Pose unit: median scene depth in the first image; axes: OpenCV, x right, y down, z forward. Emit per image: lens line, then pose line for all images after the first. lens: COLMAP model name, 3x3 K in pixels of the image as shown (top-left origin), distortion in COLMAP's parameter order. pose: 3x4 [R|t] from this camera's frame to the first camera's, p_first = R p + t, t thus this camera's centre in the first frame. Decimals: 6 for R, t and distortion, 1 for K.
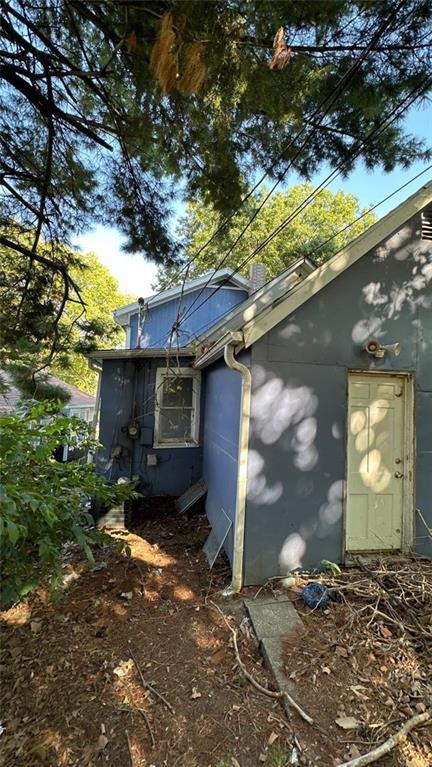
lens RADIAL K [[310.6, 0, 219.0], [0, 310.6, 385.1], [0, 0, 1]] dist [0.012726, -0.000131]
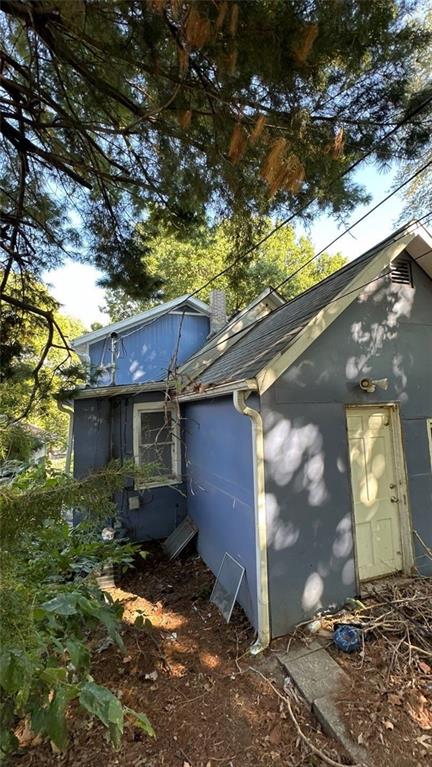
lens RADIAL K [[310.6, 0, 209.9], [0, 310.6, 380.8], [0, 0, 1]] dist [0.012726, -0.000131]
pose [[0.983247, -0.055554, 0.173605, -0.210175], [0.063888, 0.997039, -0.042792, -0.112697], [-0.170714, 0.053166, 0.983885, 0.030649]]
